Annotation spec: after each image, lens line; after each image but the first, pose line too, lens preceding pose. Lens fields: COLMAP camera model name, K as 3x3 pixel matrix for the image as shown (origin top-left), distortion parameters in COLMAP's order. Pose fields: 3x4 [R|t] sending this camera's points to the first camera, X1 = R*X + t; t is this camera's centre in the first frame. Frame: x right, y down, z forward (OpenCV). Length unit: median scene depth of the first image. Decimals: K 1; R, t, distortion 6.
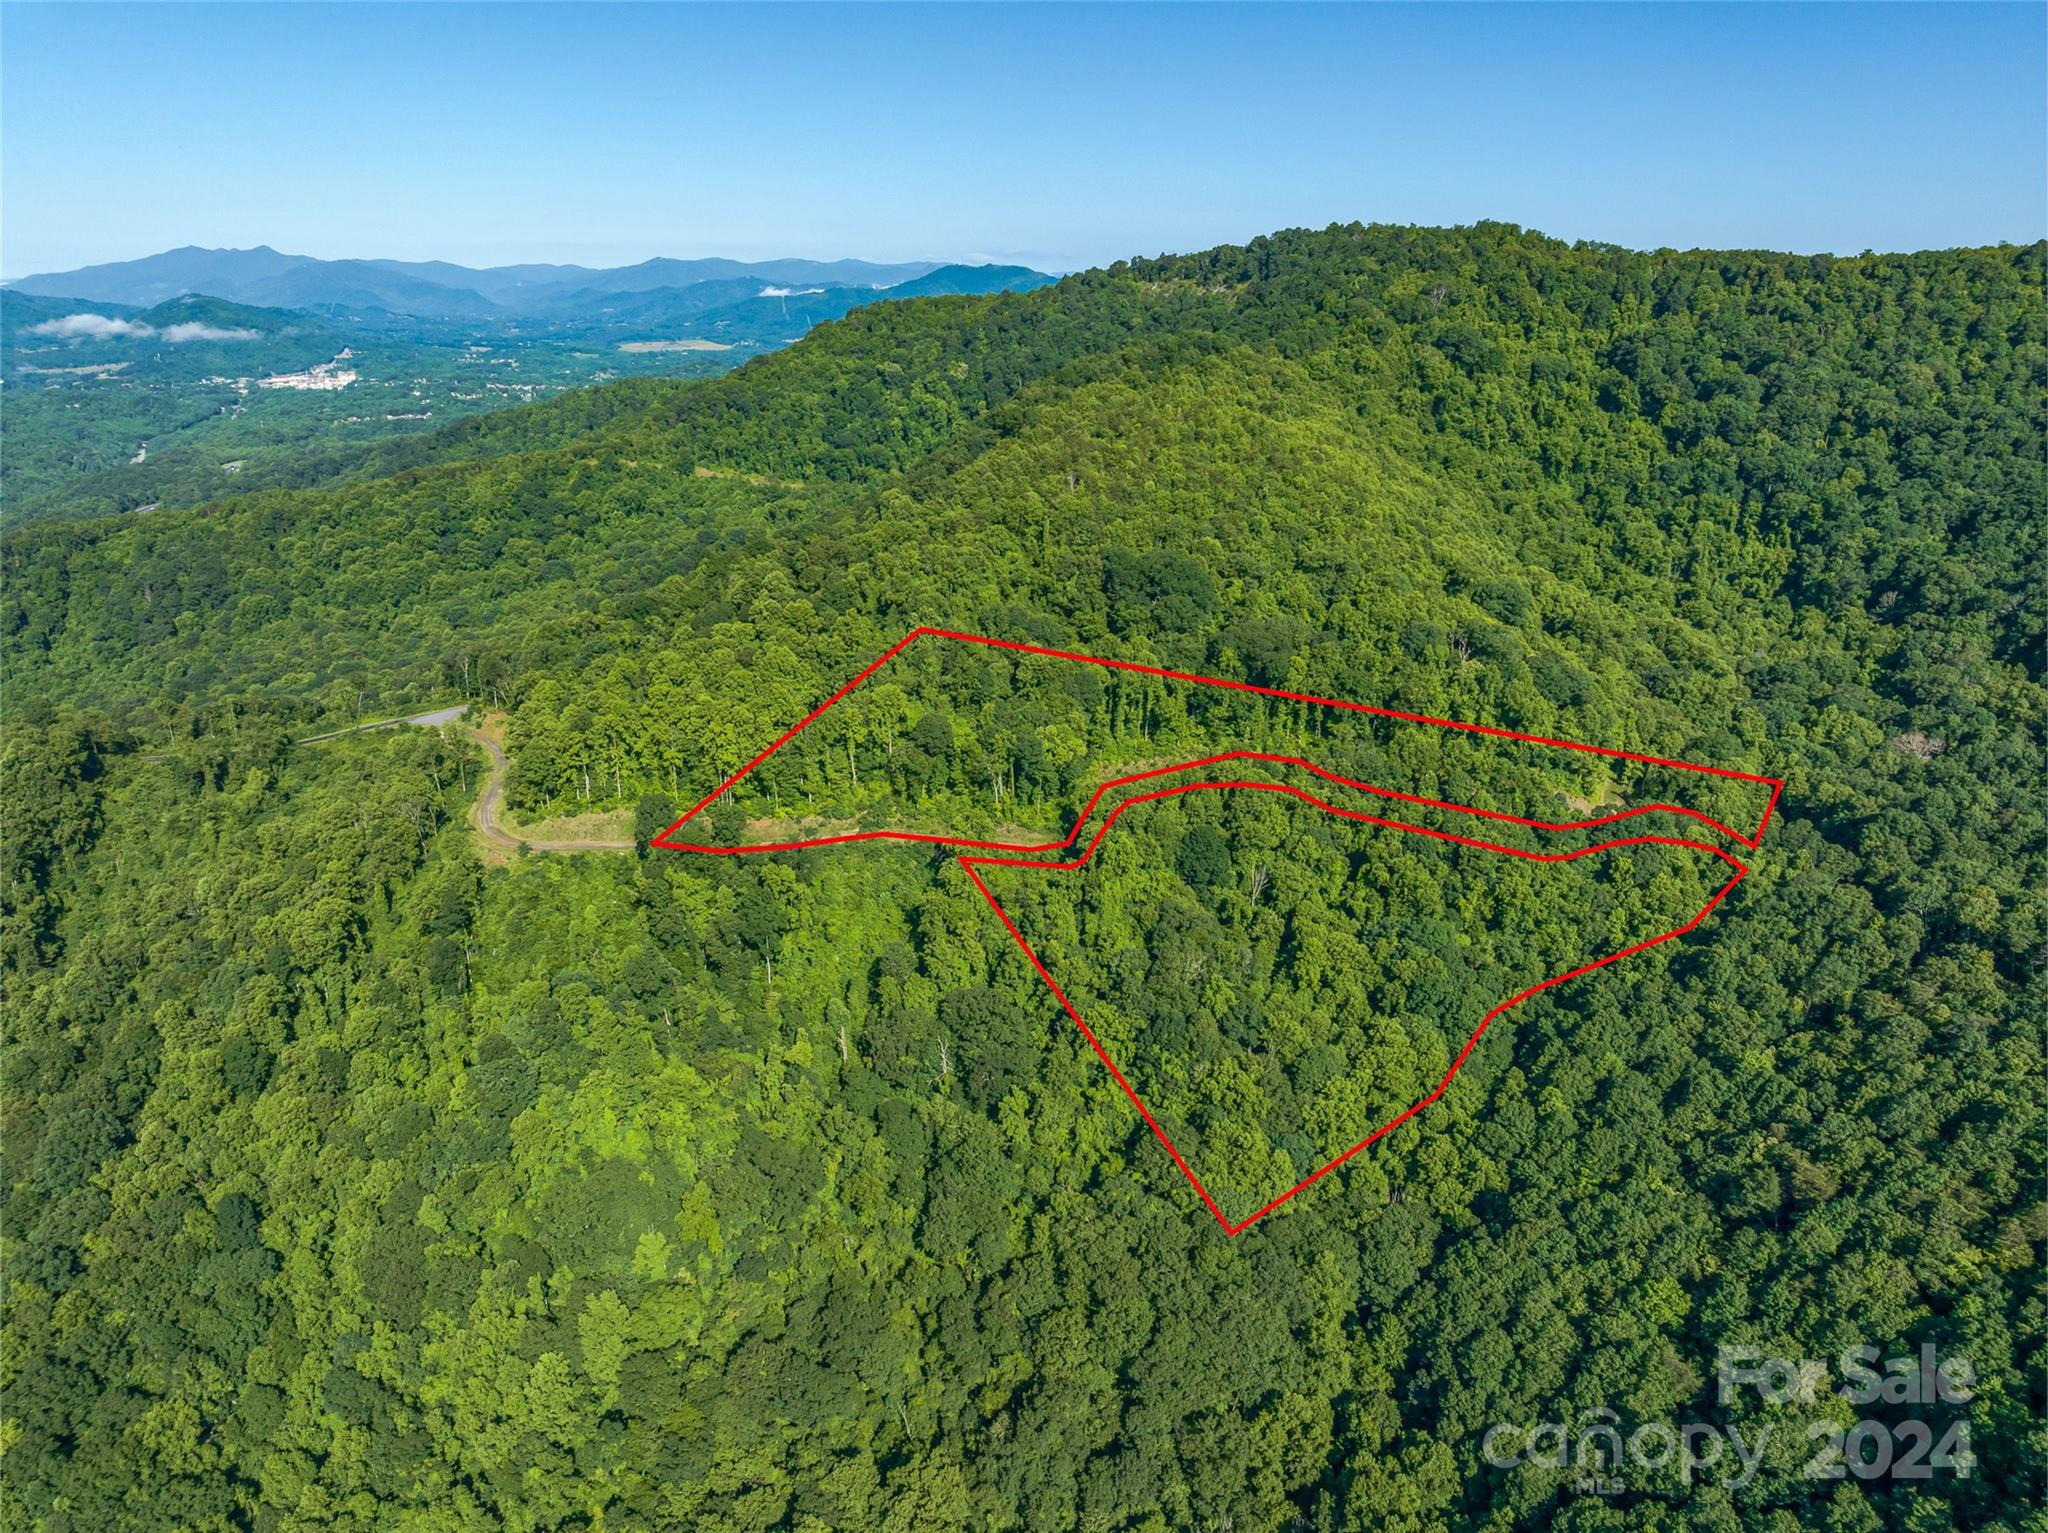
lens RADIAL K [[1410.5, 0, 1024.0], [0, 1410.5, 766.5], [0, 0, 1]] dist [-0.050772, 0.011903]
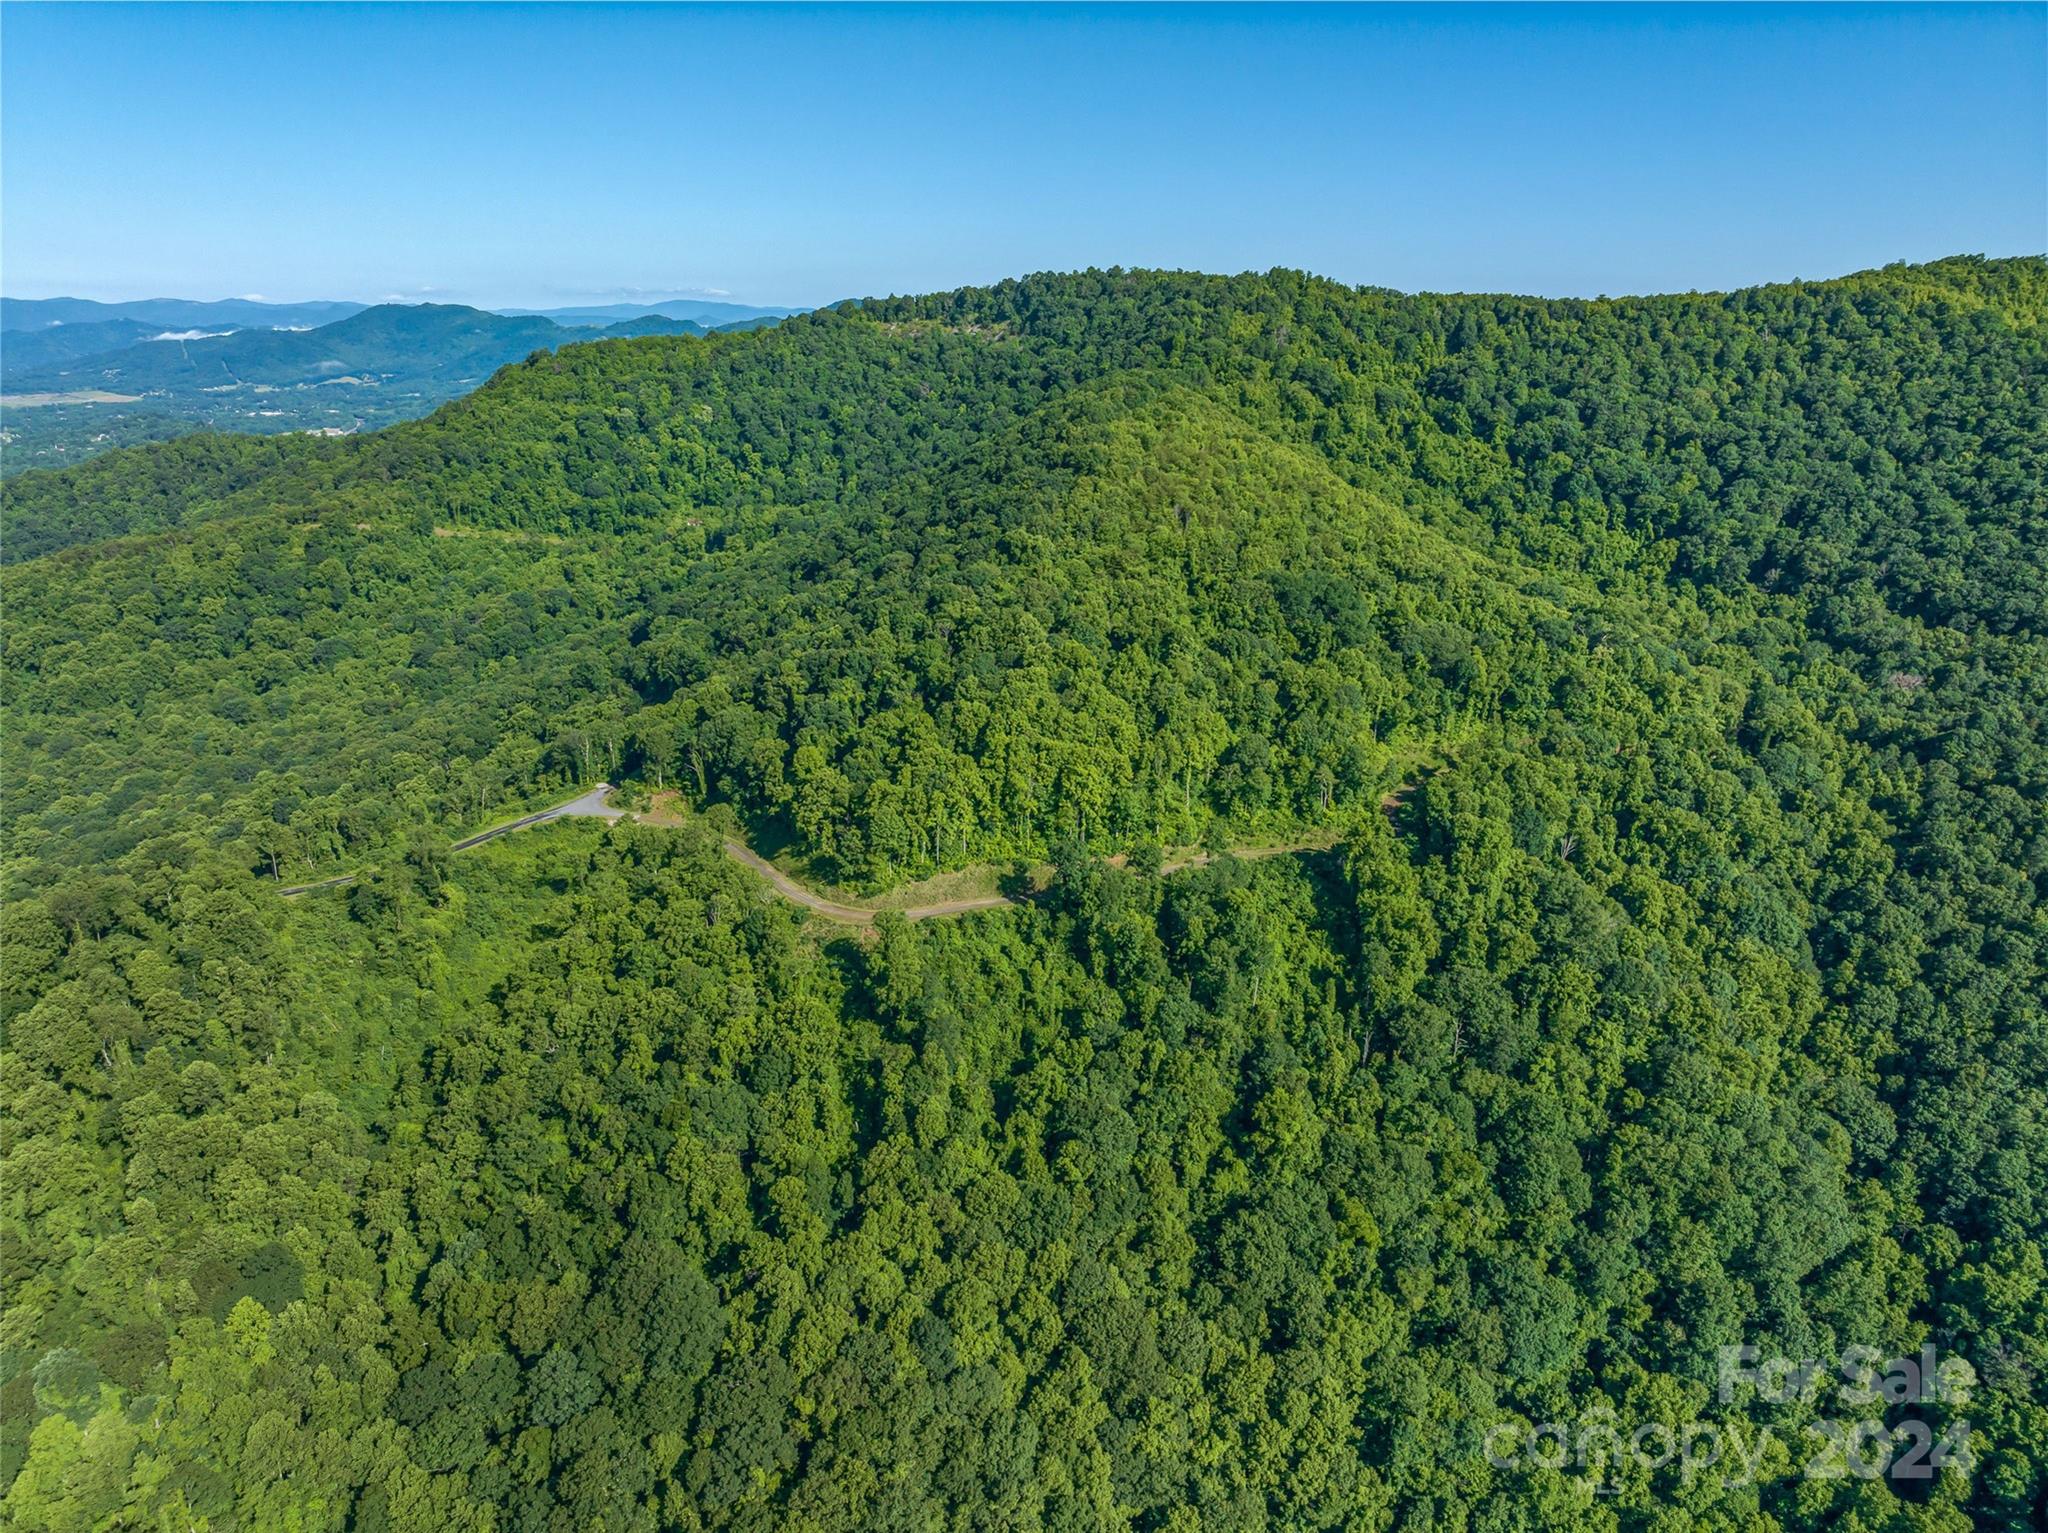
lens RADIAL K [[1410.5, 0, 1024.0], [0, 1410.5, 766.5], [0, 0, 1]] dist [-0.050772, 0.011903]
pose [[0.929375, -0.111463, 0.351906, -0.330394], [0.119630, 0.992817, -0.001476, -0.018642], [-0.349214, 0.043470, 0.936034, 0.041344]]
